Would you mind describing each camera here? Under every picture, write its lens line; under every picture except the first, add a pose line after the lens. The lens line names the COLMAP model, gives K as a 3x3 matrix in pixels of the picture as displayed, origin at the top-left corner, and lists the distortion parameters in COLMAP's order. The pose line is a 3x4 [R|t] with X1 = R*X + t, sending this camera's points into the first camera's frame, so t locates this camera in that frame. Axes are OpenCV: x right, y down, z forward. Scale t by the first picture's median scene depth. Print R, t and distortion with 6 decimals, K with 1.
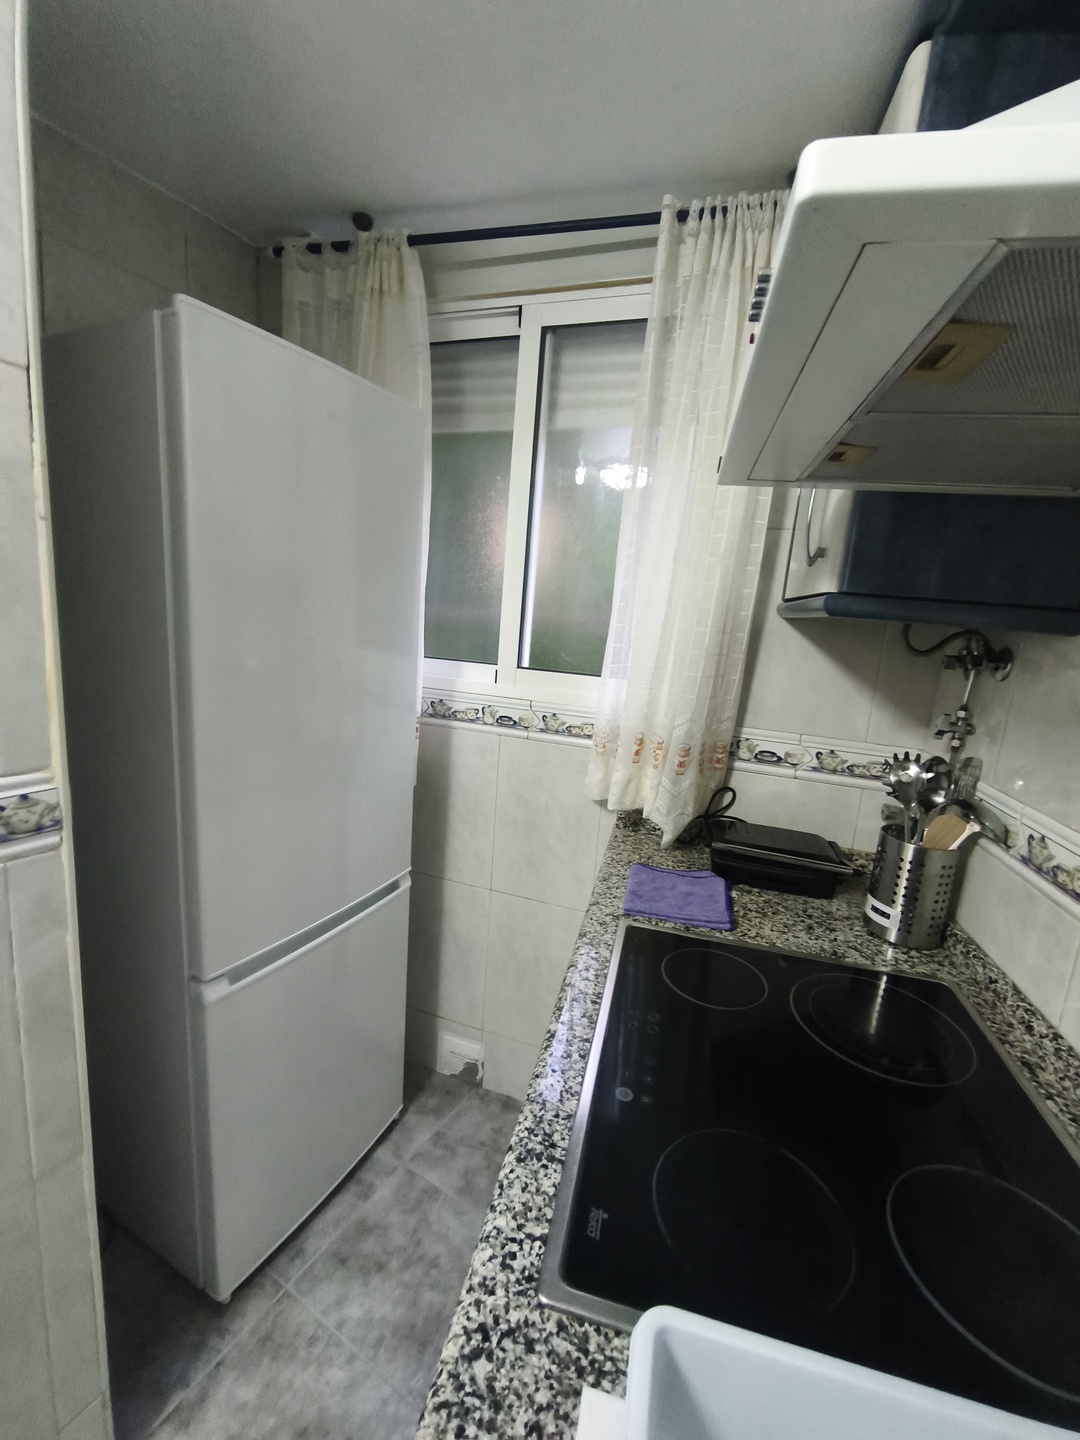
lens RADIAL K [[600.5, 0, 544.5], [0, 600.5, 721.6], [0, 0, 1]] dist [-0.003139, -0.000014]
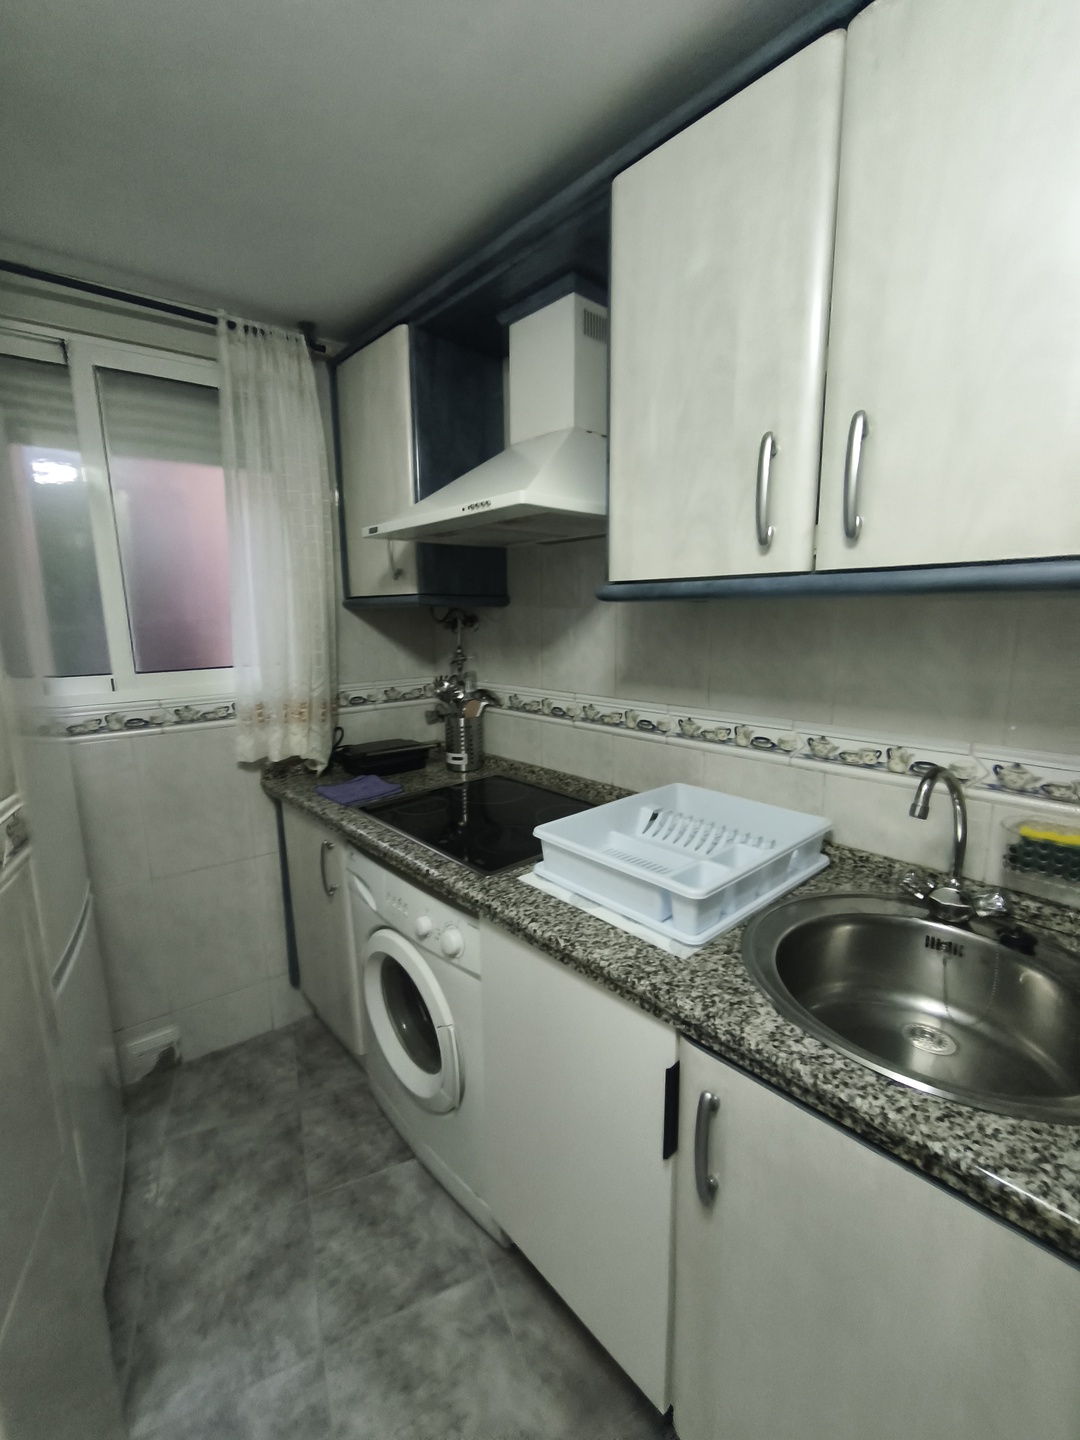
lens RADIAL K [[600.5, 0, 527.3], [0, 600.5, 712.7], [0, 0, 1]] dist [-0.003139, -0.000014]
pose [[0.574701, -0.216849, 0.789110, -0.658754], [0.205907, 0.971549, 0.117024, -0.000683], [-0.792036, 0.095230, 0.603001, -0.283131]]
